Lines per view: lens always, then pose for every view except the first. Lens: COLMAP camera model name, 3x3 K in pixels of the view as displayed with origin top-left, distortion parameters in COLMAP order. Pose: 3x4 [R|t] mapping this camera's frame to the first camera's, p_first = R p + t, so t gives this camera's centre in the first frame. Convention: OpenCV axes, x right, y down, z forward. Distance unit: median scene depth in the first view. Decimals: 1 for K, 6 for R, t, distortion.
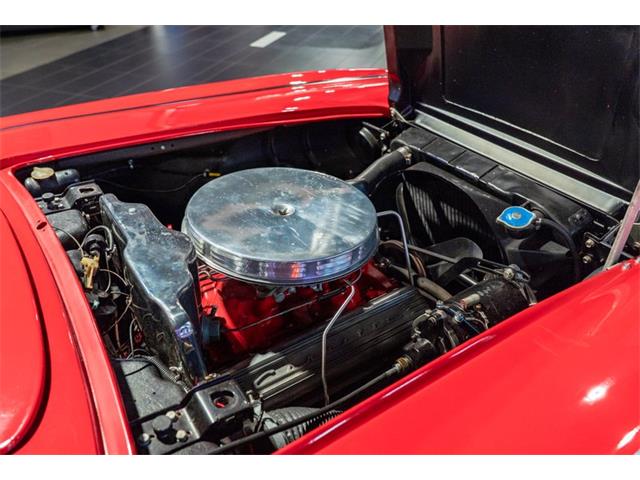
lens RADIAL K [[505.4, 0, 320.0], [0, 505.4, 240.0], [0, 0, 1]] dist [-0.007242, -0.009754]
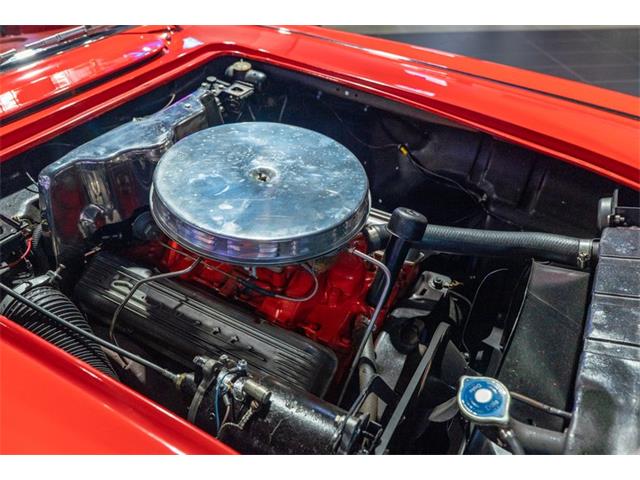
lens RADIAL K [[548.0, 0, 320.0], [0, 548.0, 240.0], [0, 0, 1]] dist [-0.001888, -0.002564]
pose [[0.430179, 0.534925, -0.727187, 0.638074], [-0.525423, 0.803393, 0.280161, -0.251583], [0.734083, 0.261561, 0.626665, 0.435994]]
